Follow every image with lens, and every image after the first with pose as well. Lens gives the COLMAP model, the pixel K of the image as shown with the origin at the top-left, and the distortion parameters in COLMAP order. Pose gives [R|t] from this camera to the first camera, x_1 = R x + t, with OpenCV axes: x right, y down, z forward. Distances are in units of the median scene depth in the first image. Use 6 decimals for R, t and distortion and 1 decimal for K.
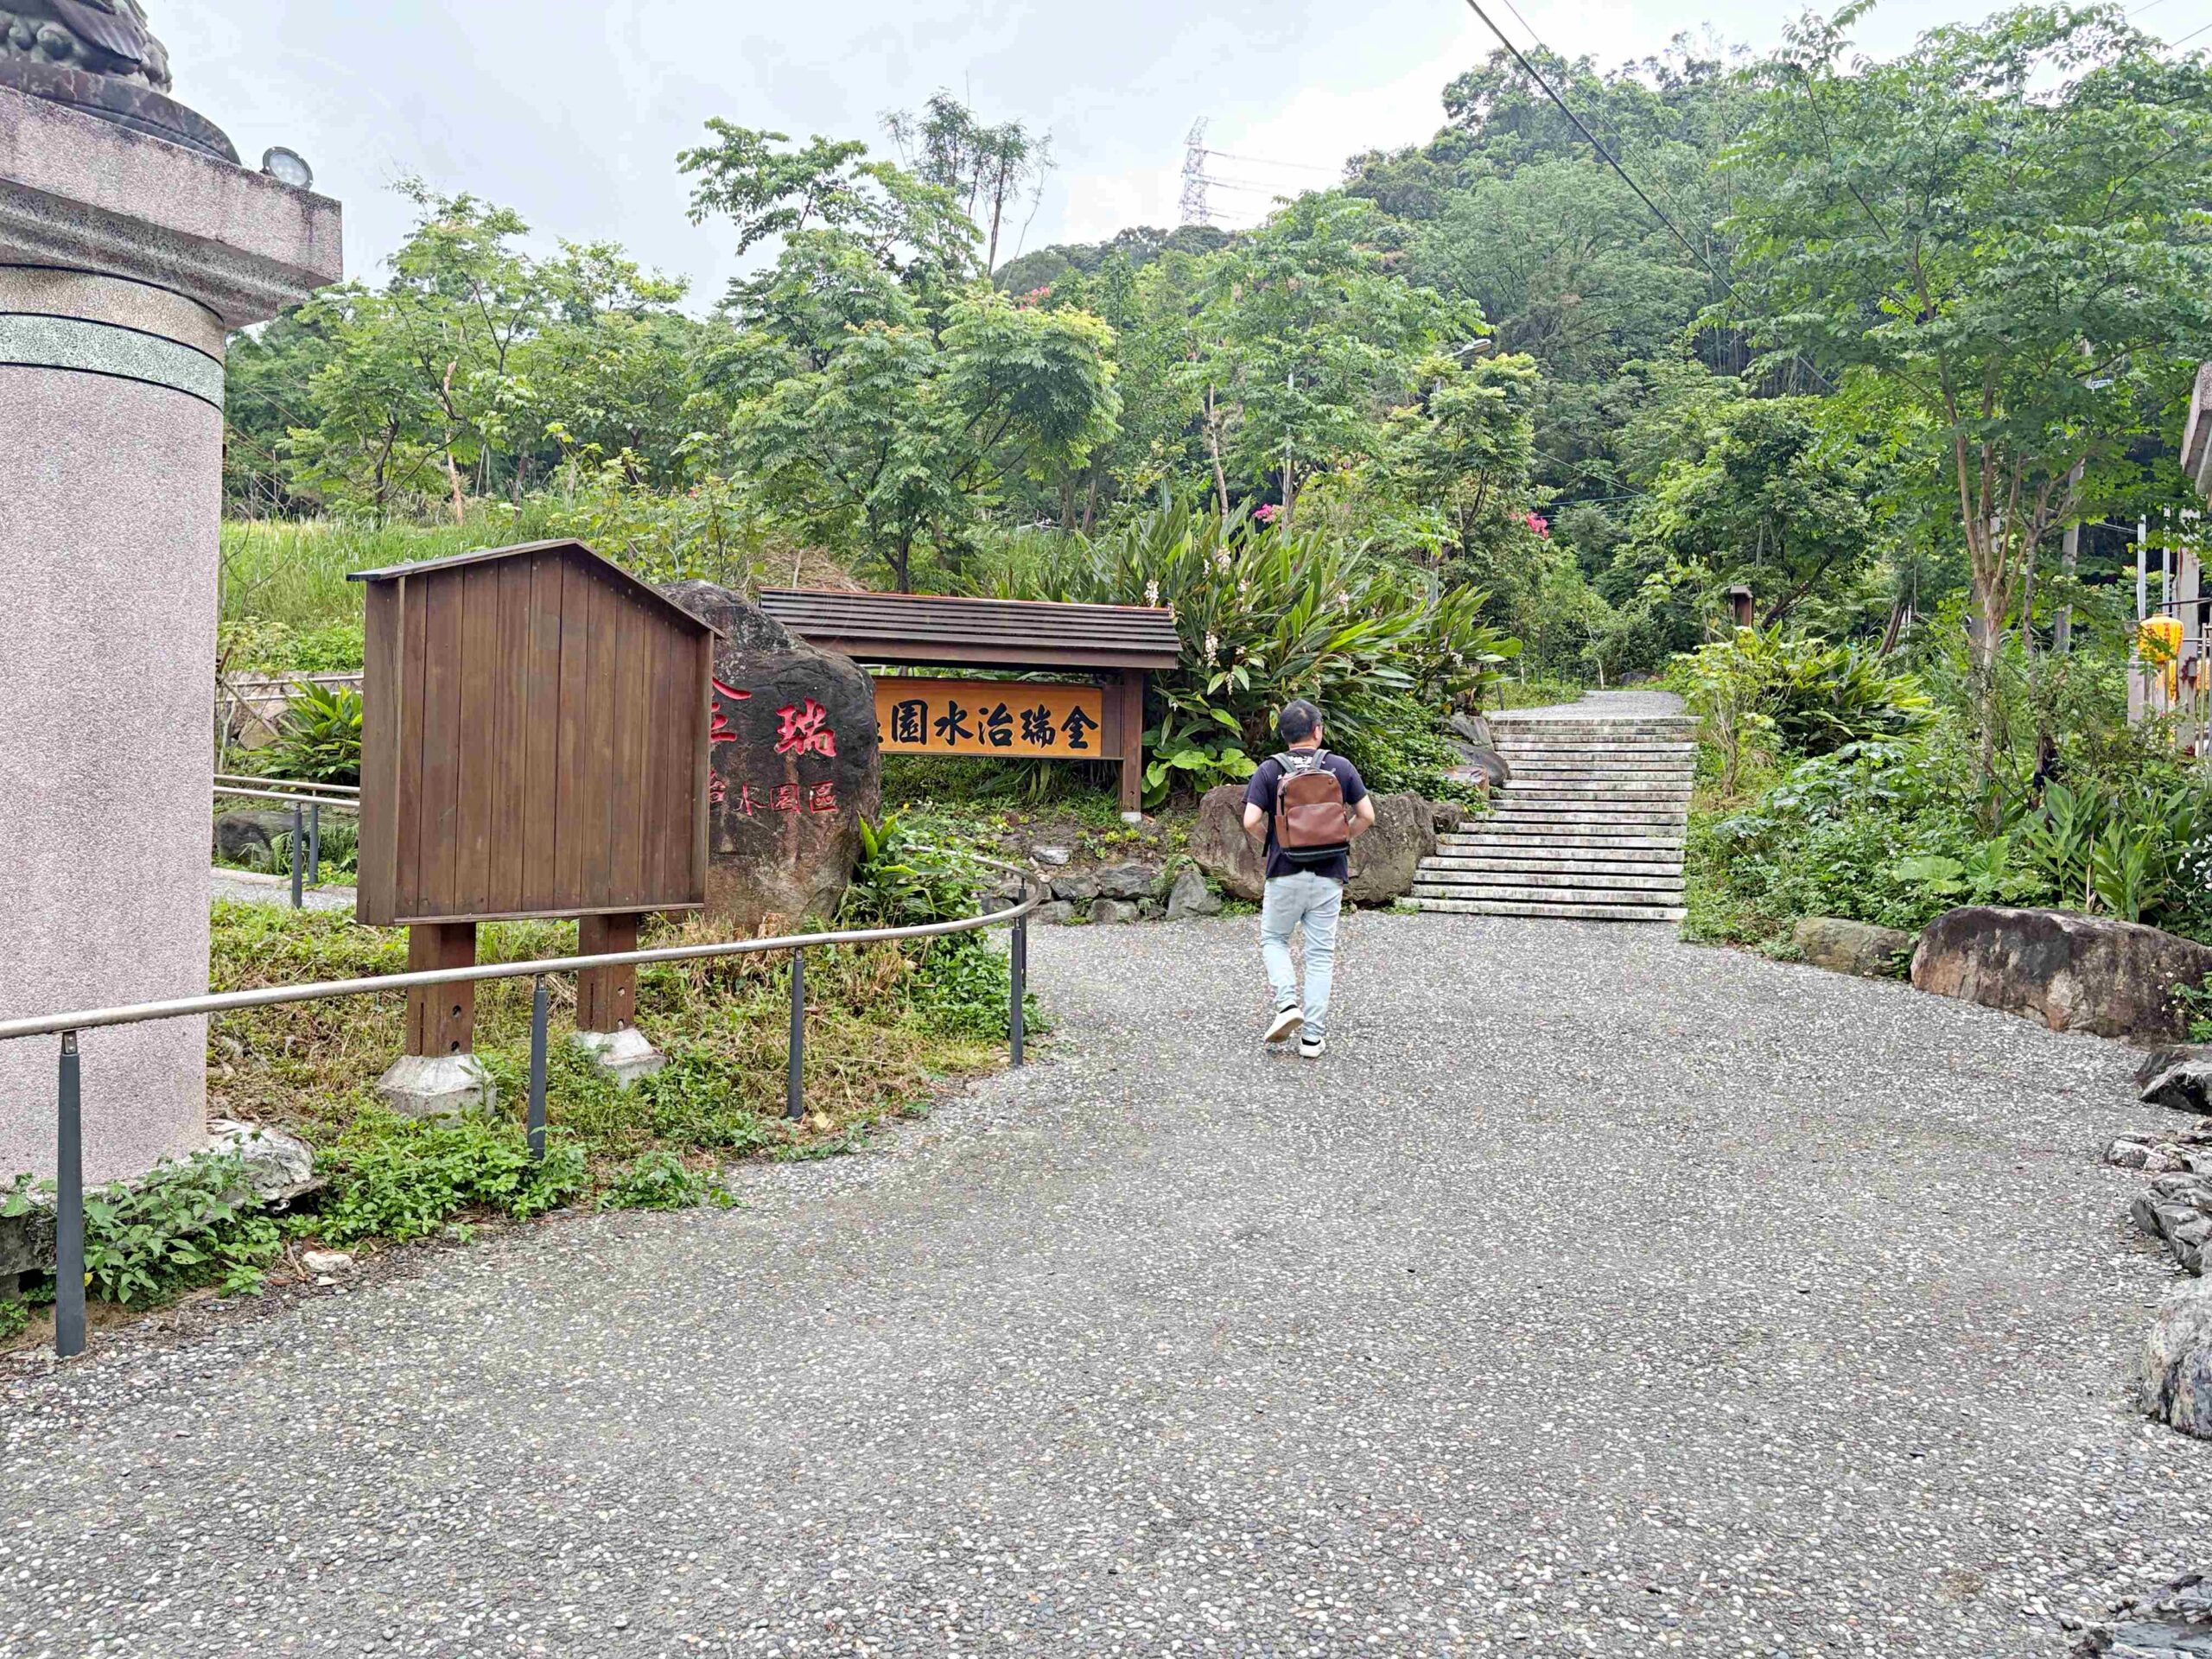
lens RADIAL K [[1675.1, 0, 1103.5], [0, 1675.1, 836.2], [0, 0, 1]] dist [0.057315, -0.064783]
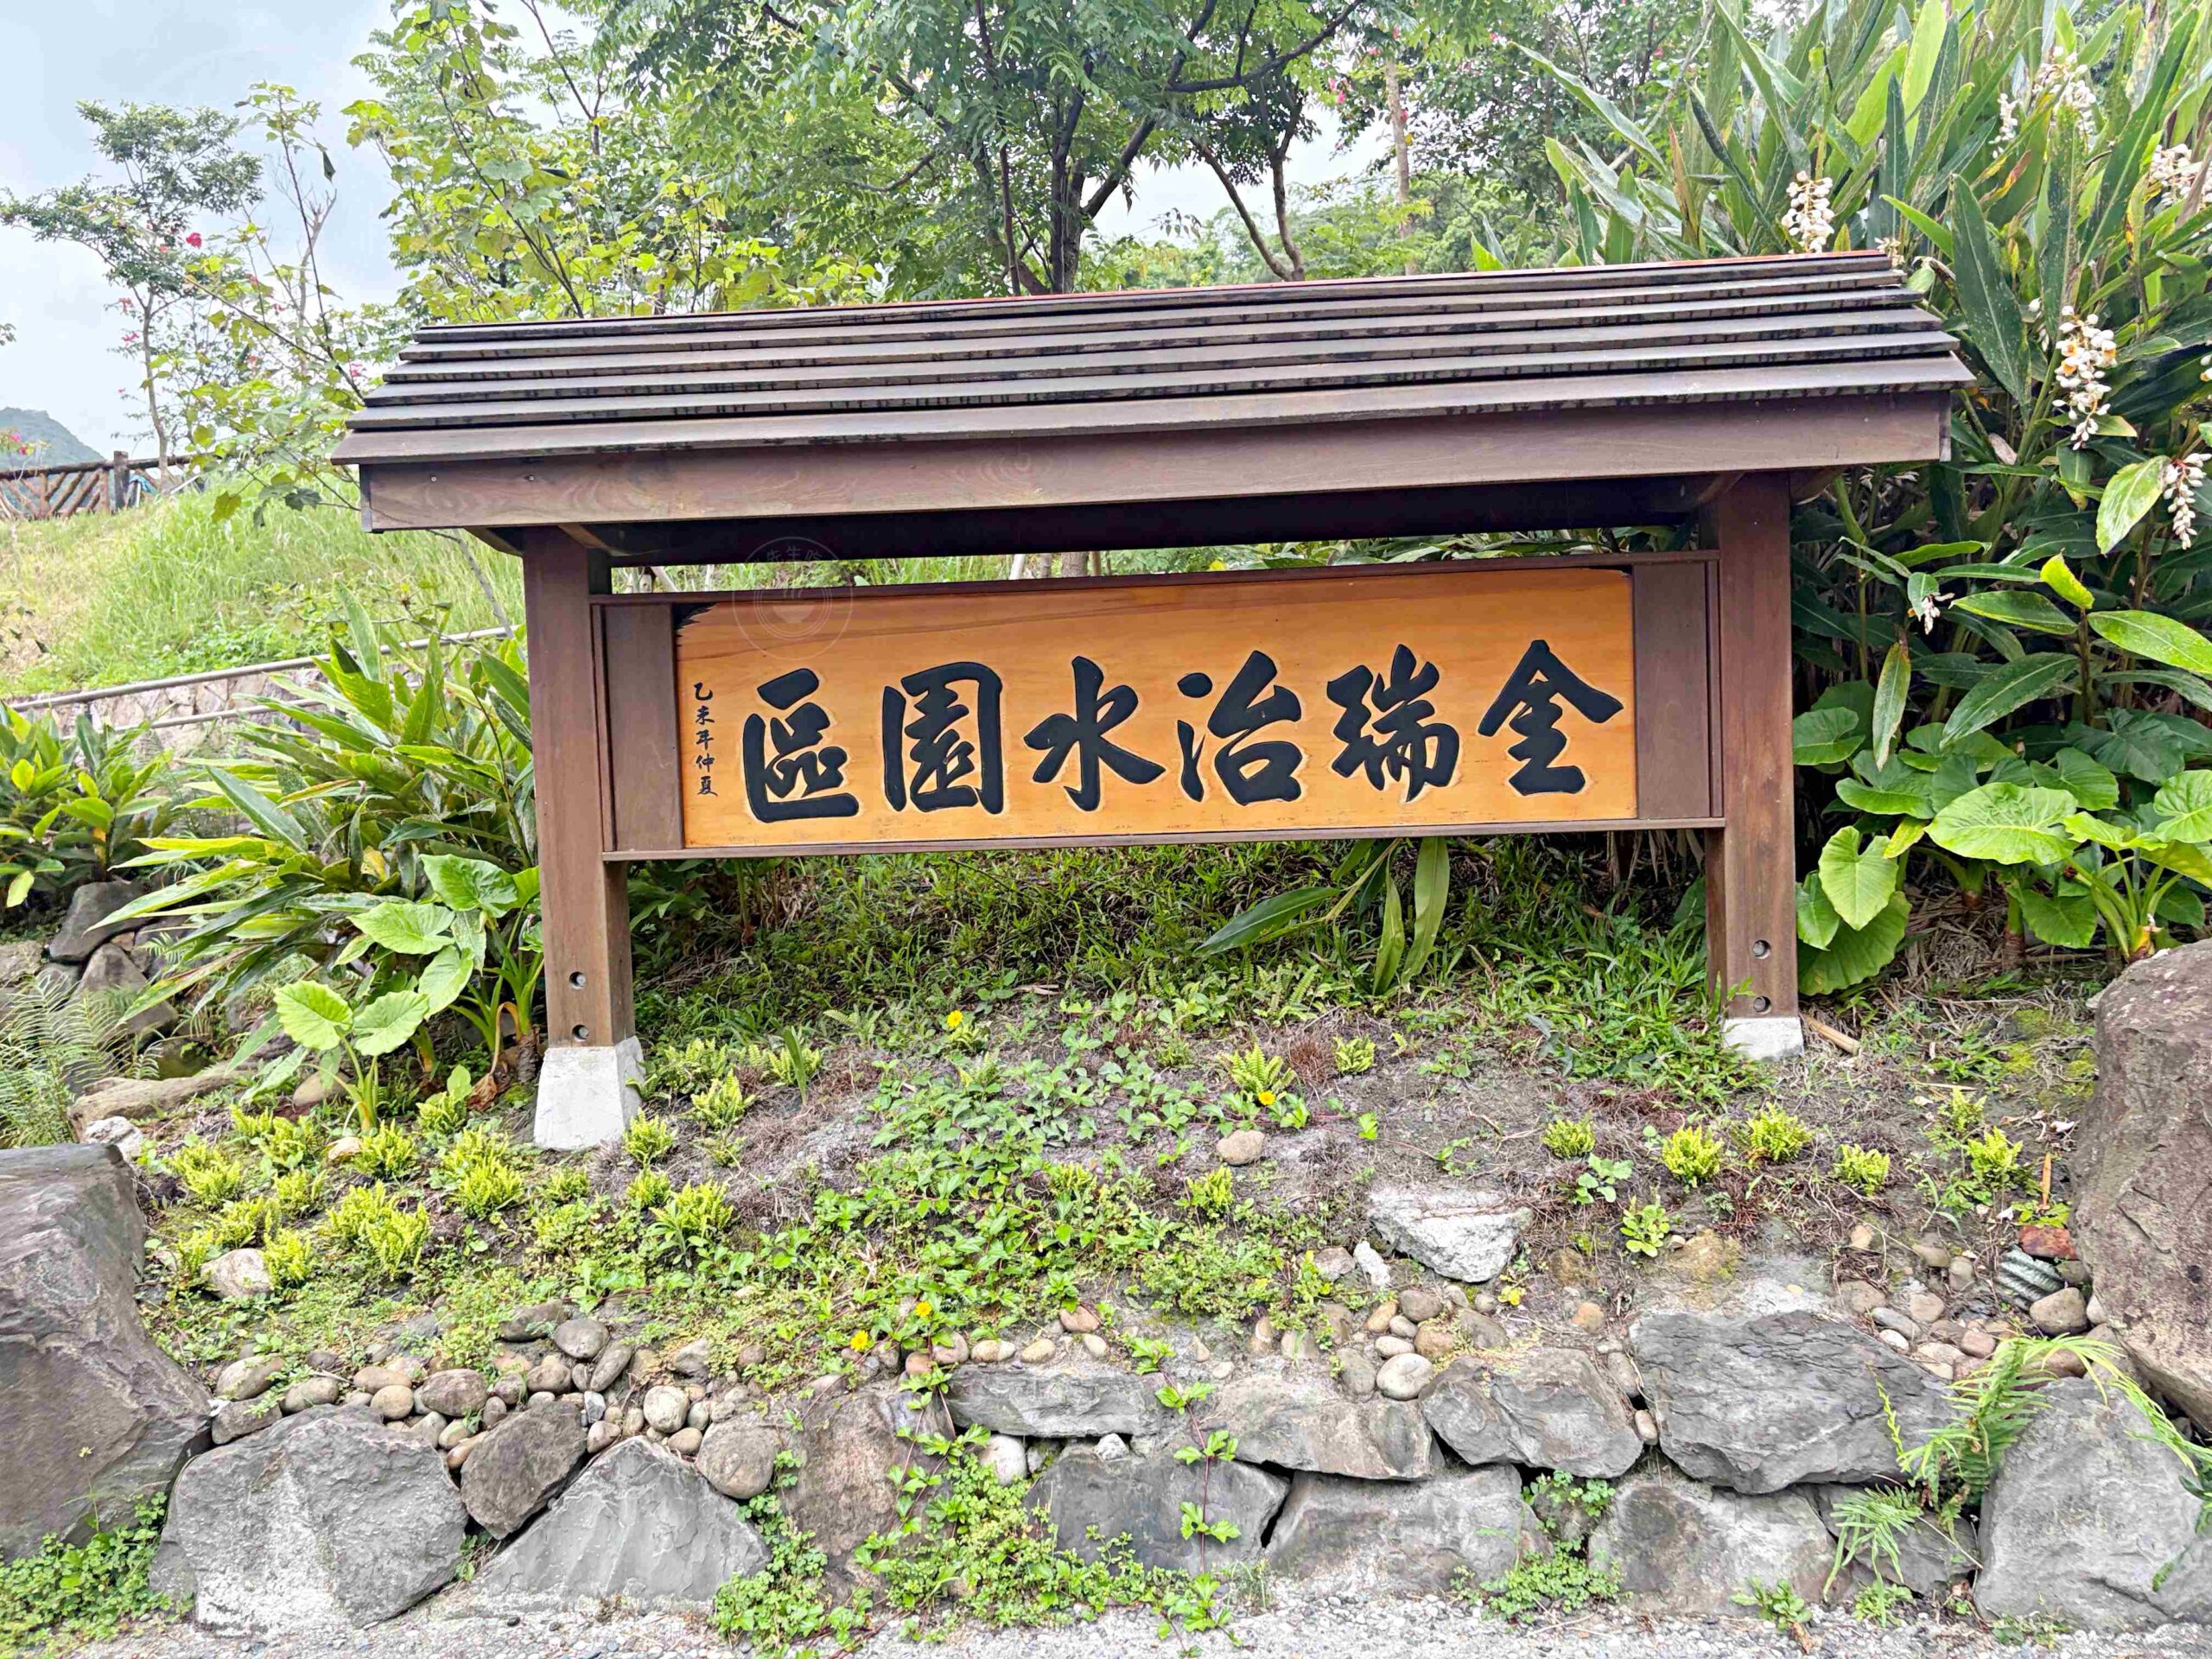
lens RADIAL K [[1675.1, 0, 1094.1], [0, 1675.1, 830.1], [0, 0, 1]] dist [0.057315, -0.064783]
pose [[0.945246, -0.036558, -0.324304, 0.004223], [0.047494, 0.998537, 0.025868, -0.058181], [0.322884, -0.039854, 0.945599, 0.723784]]
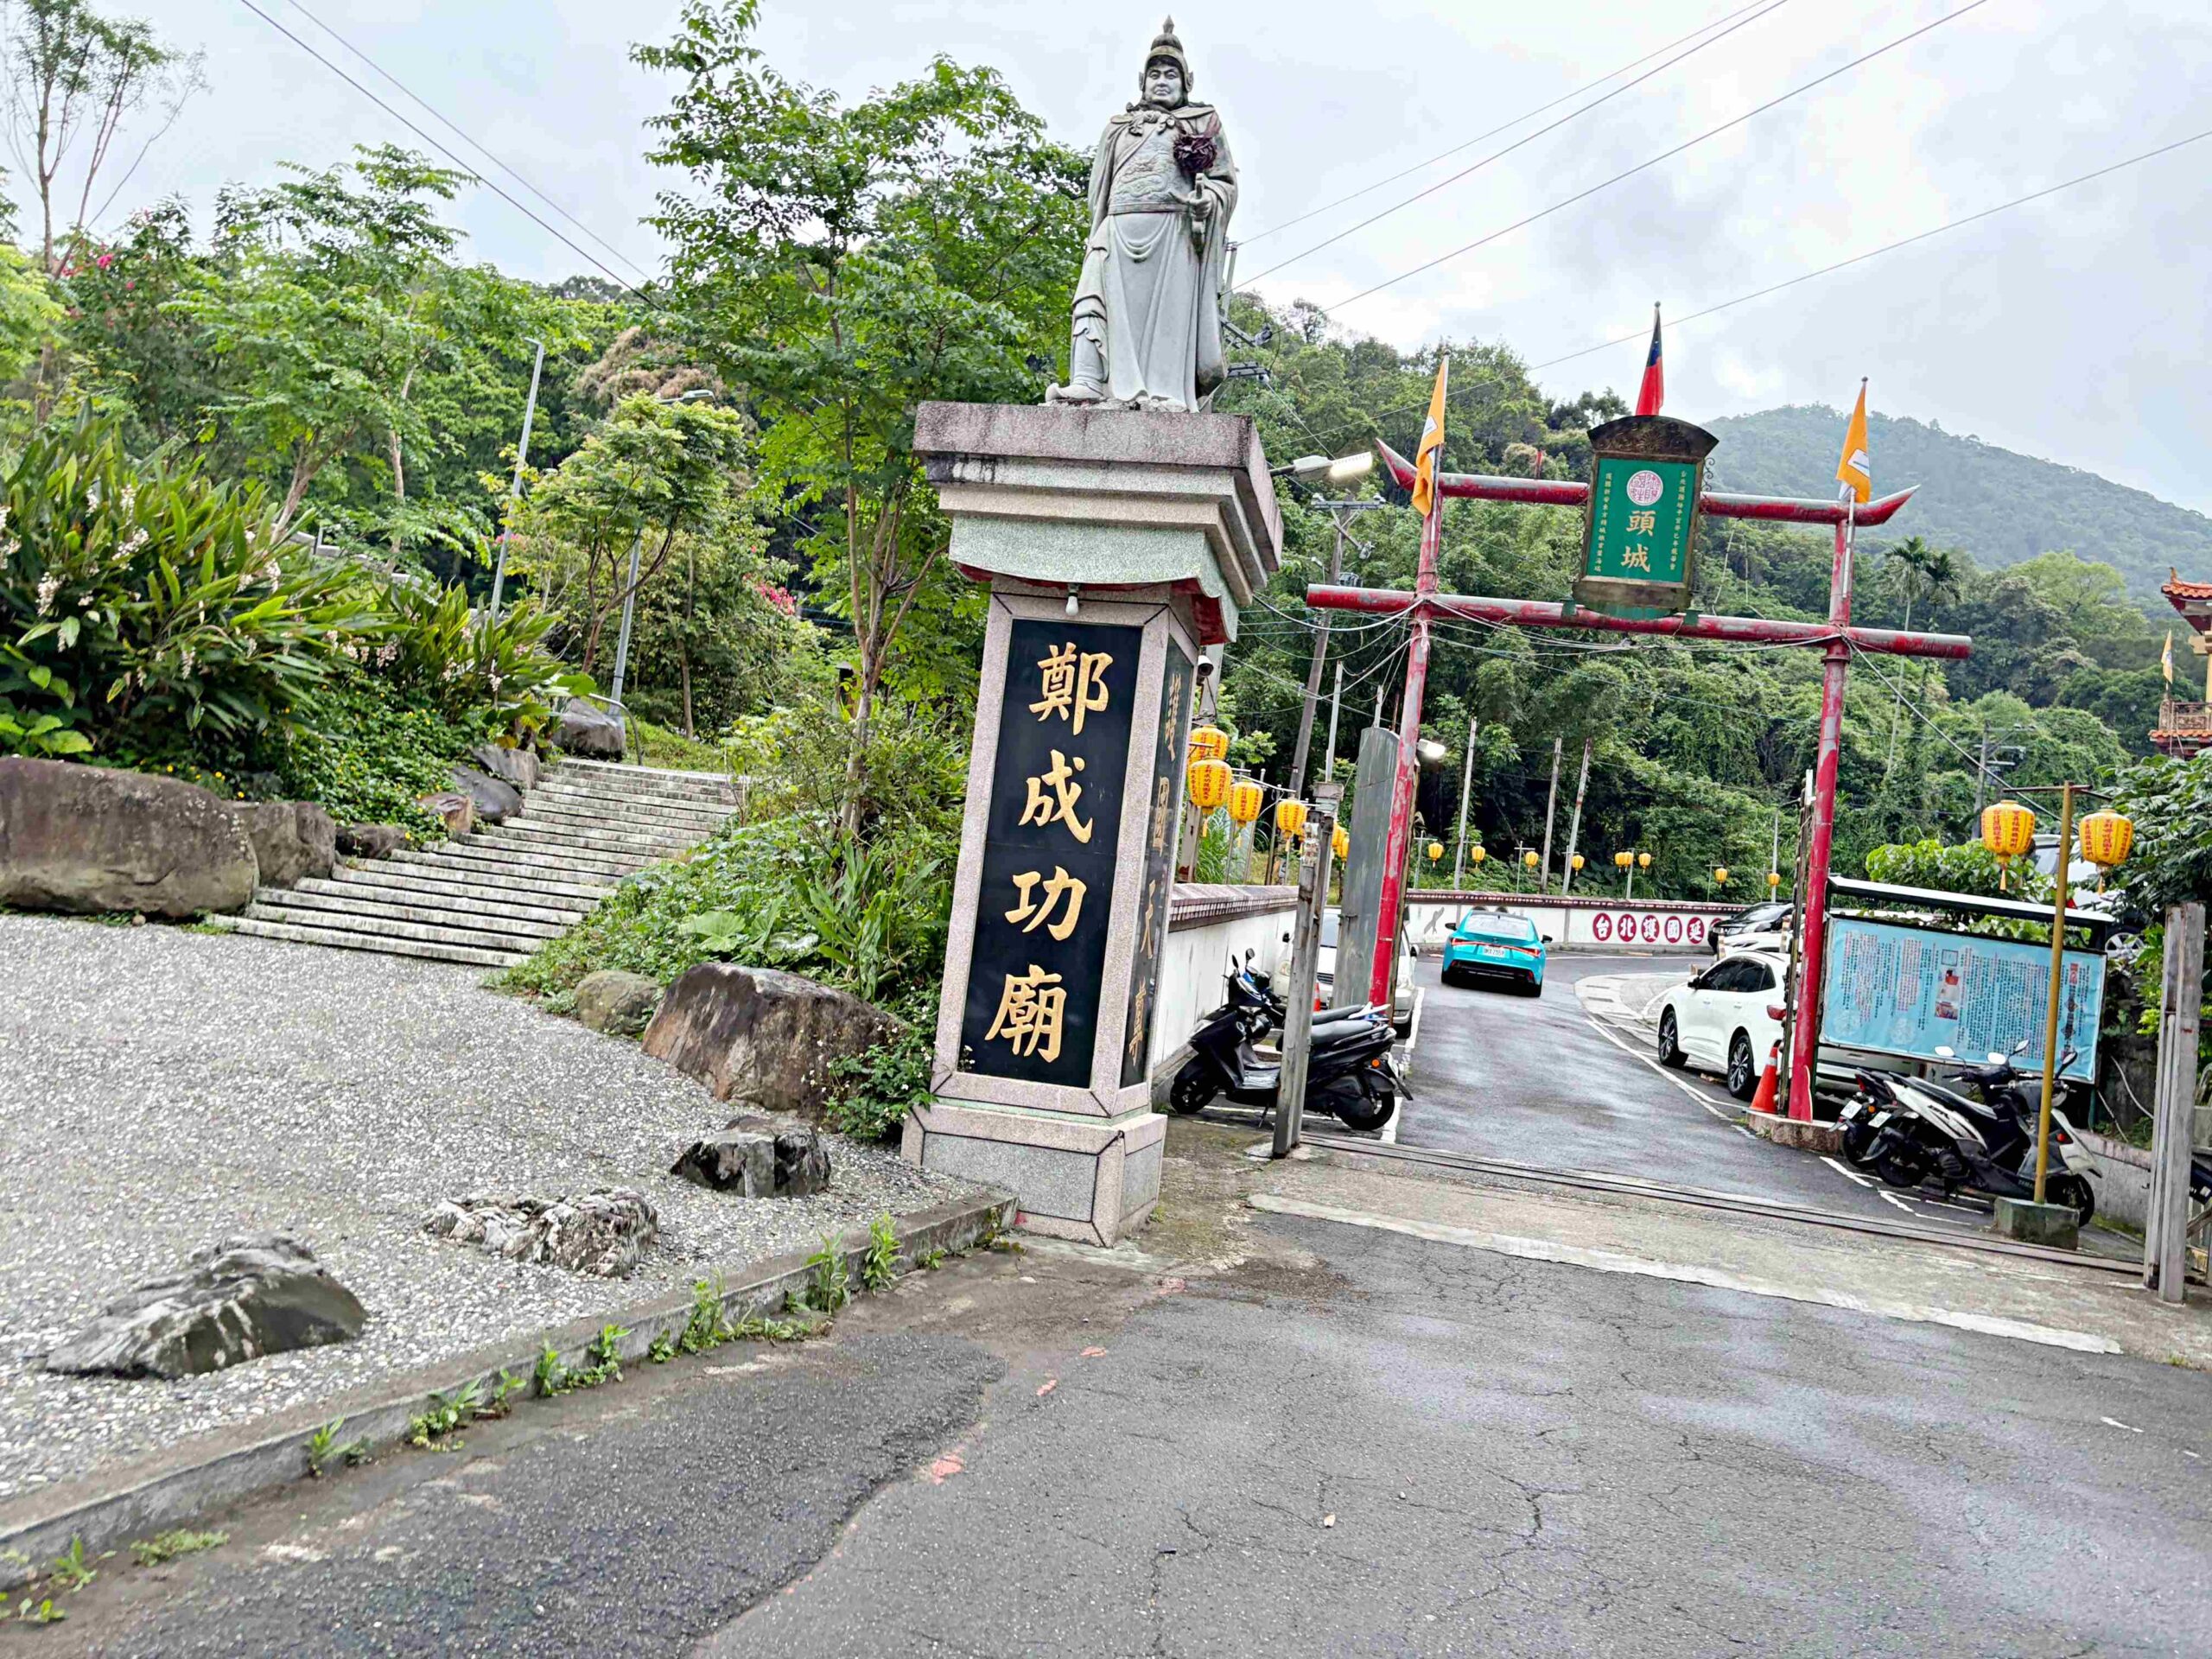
lens RADIAL K [[1675.1, 0, 1117.5], [0, 1675.1, 823.2], [0, 0, 1]] dist [0.057315, -0.064783]
pose [[0.931431, 0.128249, 0.340572, 0.289384], [-0.105440, 0.990808, -0.084741, 0.014810], [-0.348309, 0.043021, 0.936392, 0.050856]]
